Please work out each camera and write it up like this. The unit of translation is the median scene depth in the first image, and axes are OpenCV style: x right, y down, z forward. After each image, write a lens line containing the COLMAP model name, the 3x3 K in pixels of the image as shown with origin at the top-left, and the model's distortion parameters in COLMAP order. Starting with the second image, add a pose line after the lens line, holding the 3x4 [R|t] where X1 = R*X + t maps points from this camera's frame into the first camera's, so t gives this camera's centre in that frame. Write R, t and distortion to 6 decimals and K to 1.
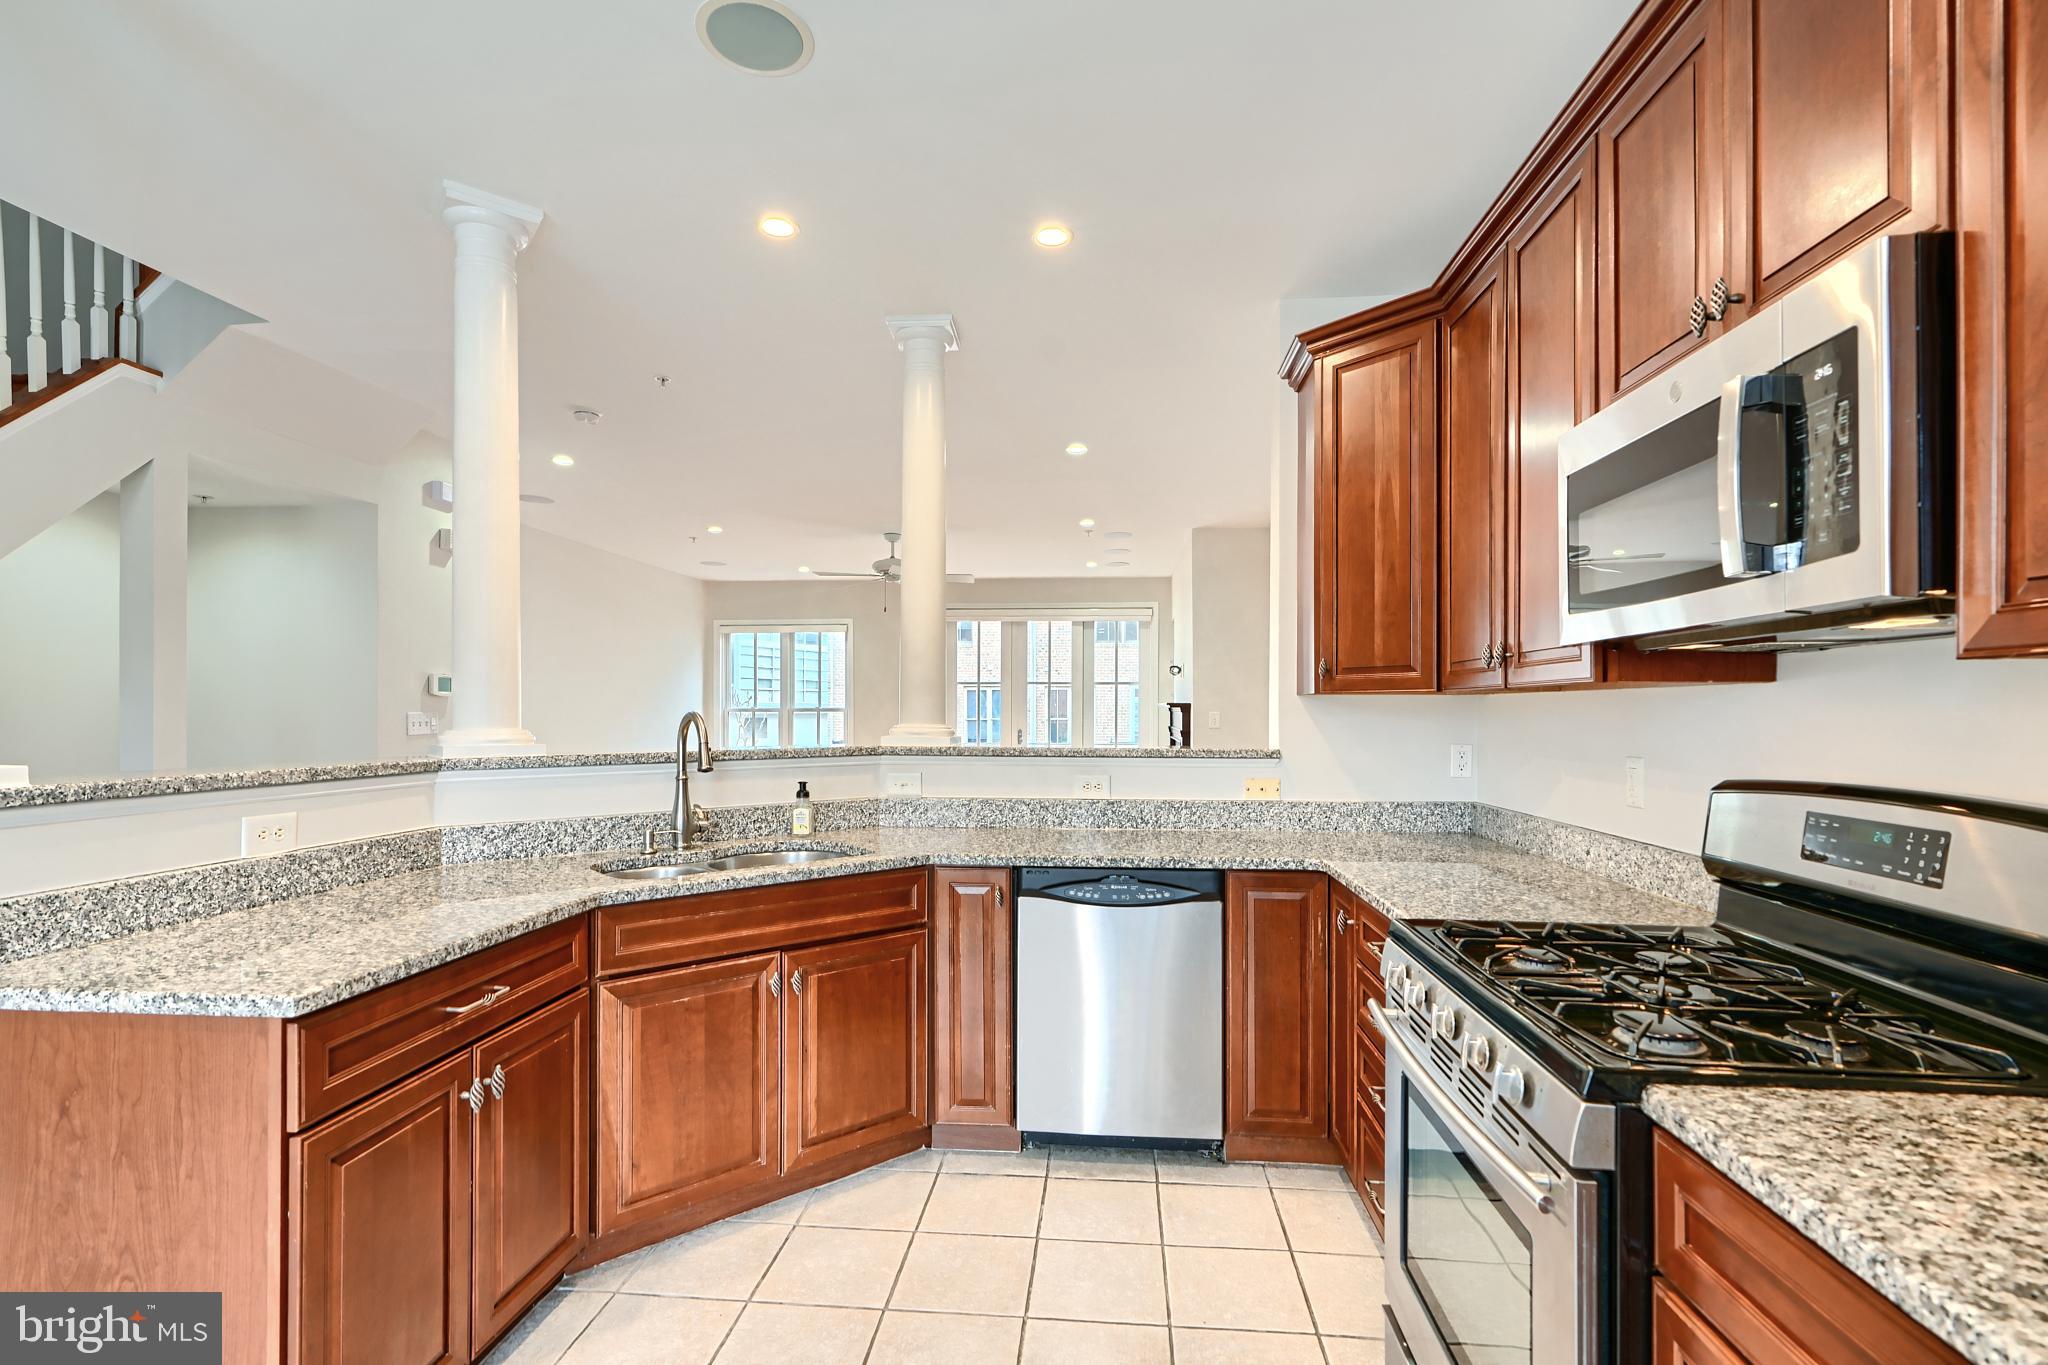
lens RADIAL K [[932.2, 0, 1031.5], [0, 932.2, 708.0], [0, 0, 1]] dist [-0.001409, 0.001718]
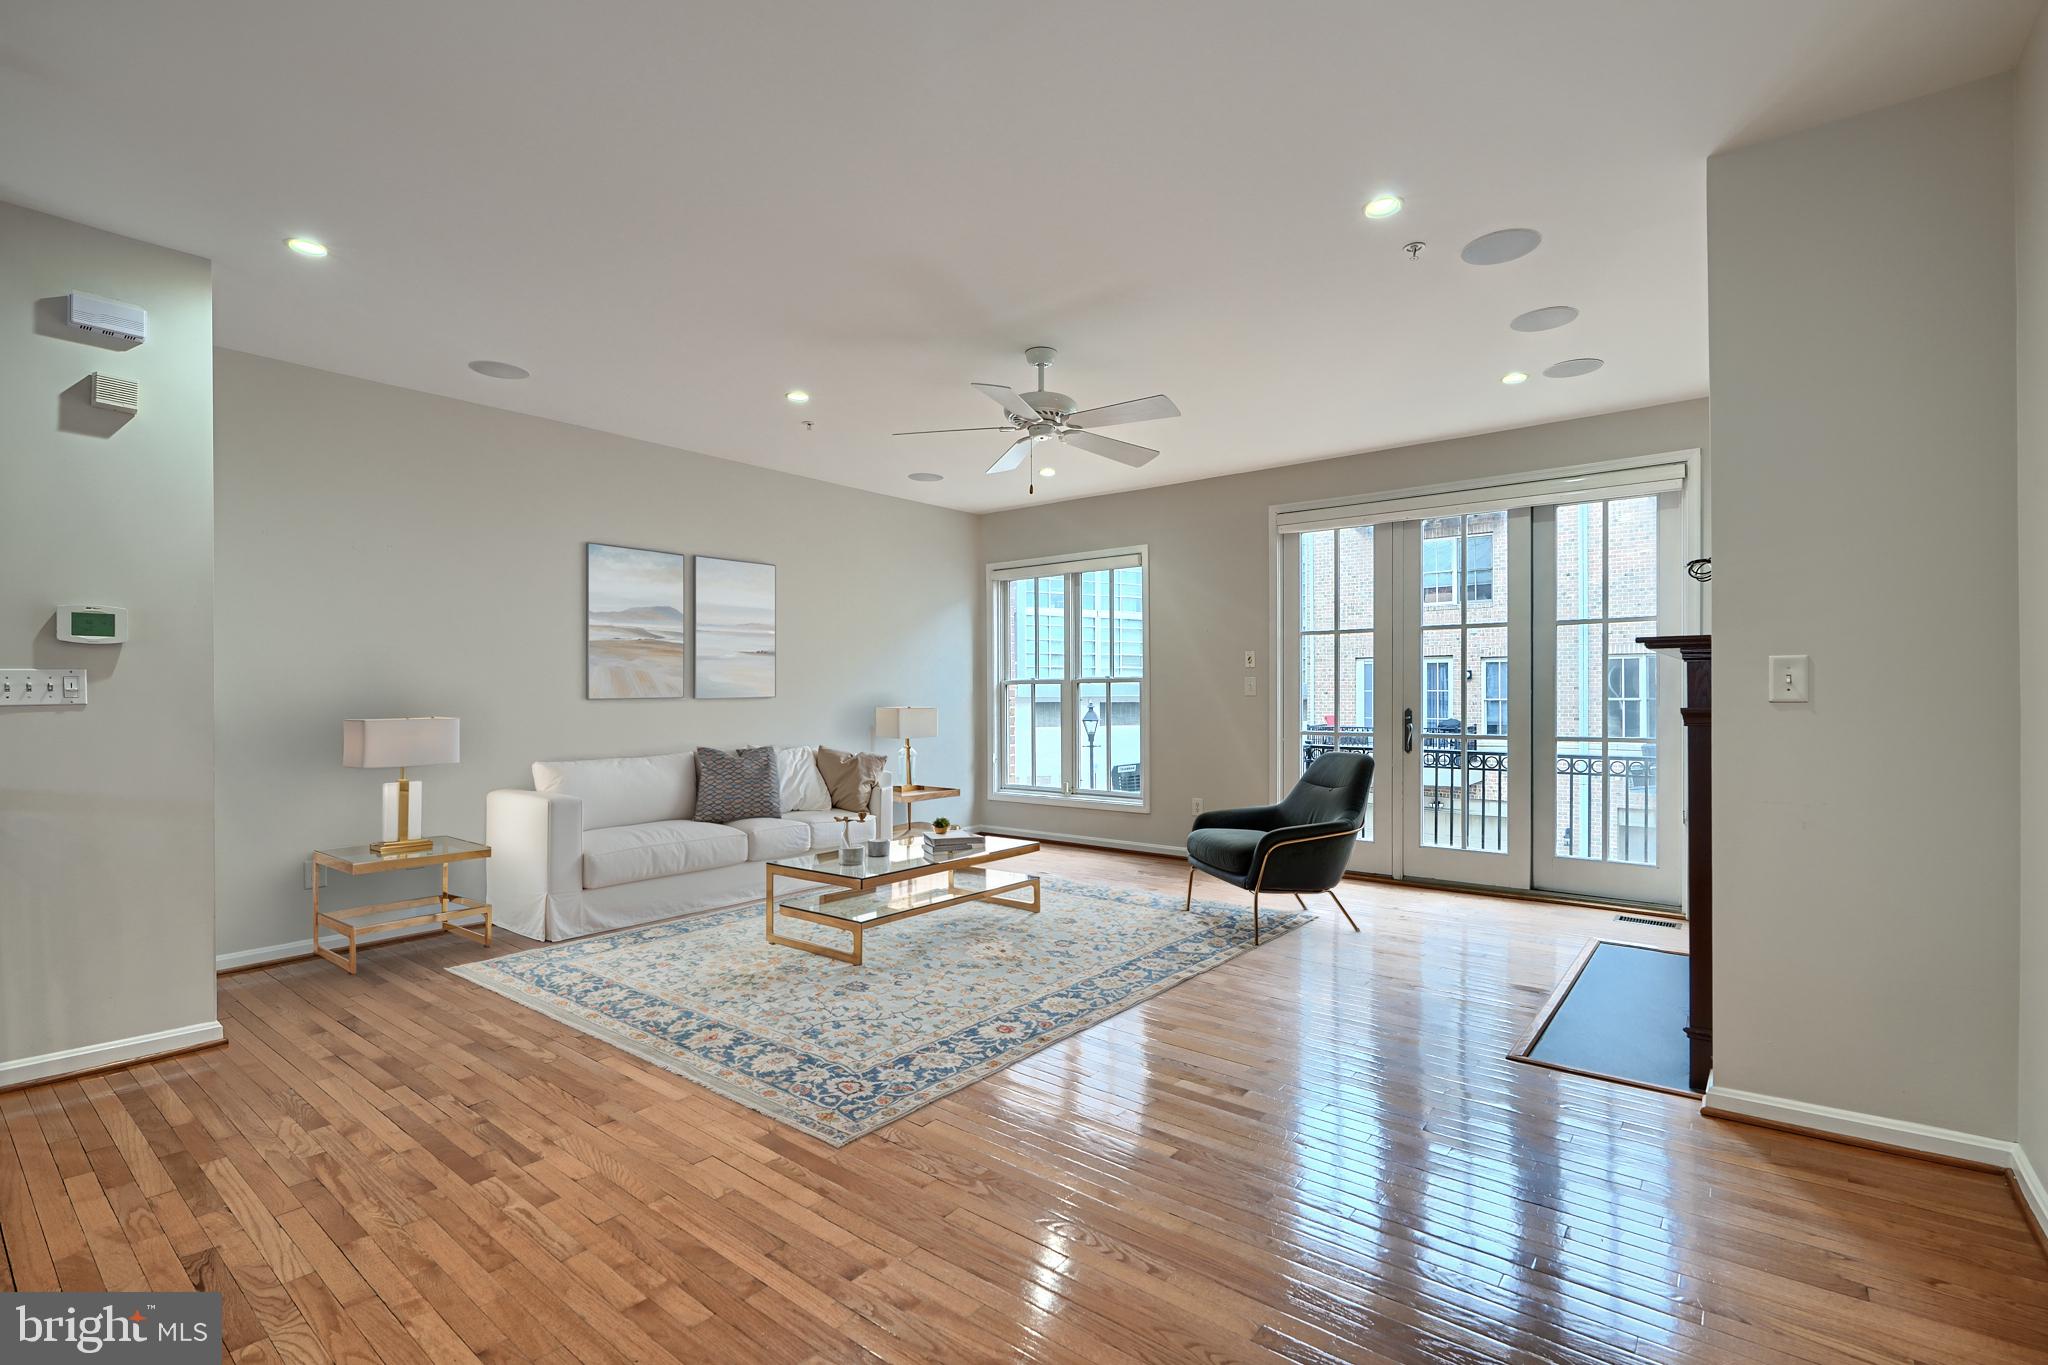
lens RADIAL K [[932.2, 0, 1041.4], [0, 932.2, 687.2], [0, 0, 1]] dist [-0.001409, 0.001718]
pose [[0.838233, -0.010813, -0.545205, 0.412968], [0.008024, 0.999940, -0.007495, 0.045641], [0.545253, 0.001908, 0.838269, 1.490333]]
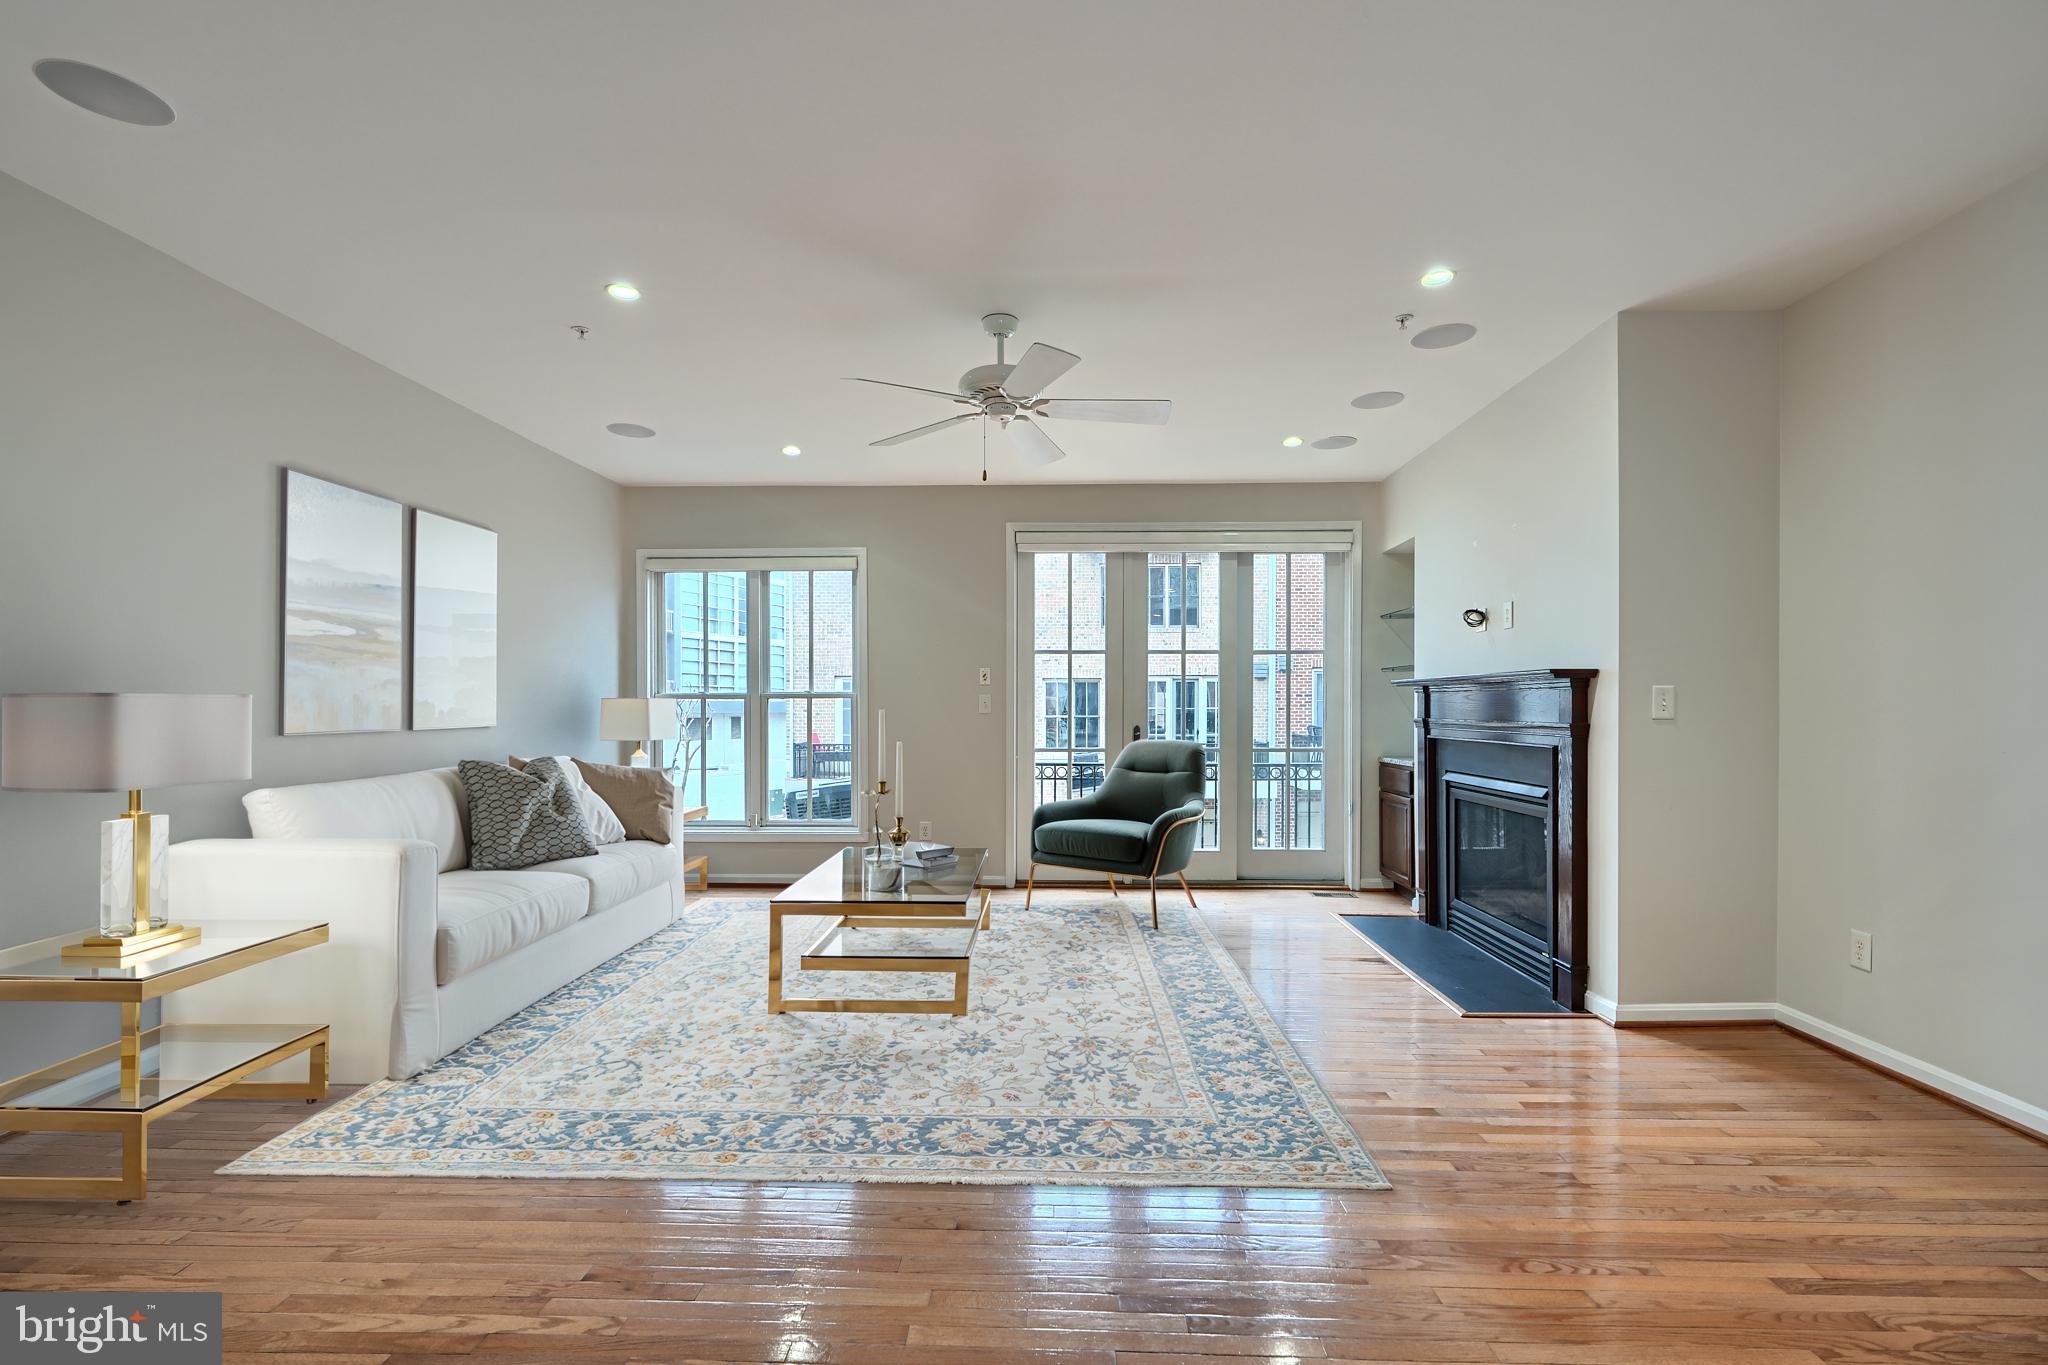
lens RADIAL K [[932.2, 0, 1034.2], [0, 932.2, 710.8], [0, 0, 1]] dist [-0.001409, 0.001718]
pose [[0.998347, -0.003669, 0.057354, -0.441318], [0.003446, 0.999986, 0.003997, 0.038976], [-0.057368, -0.003793, 0.998346, 1.429384]]
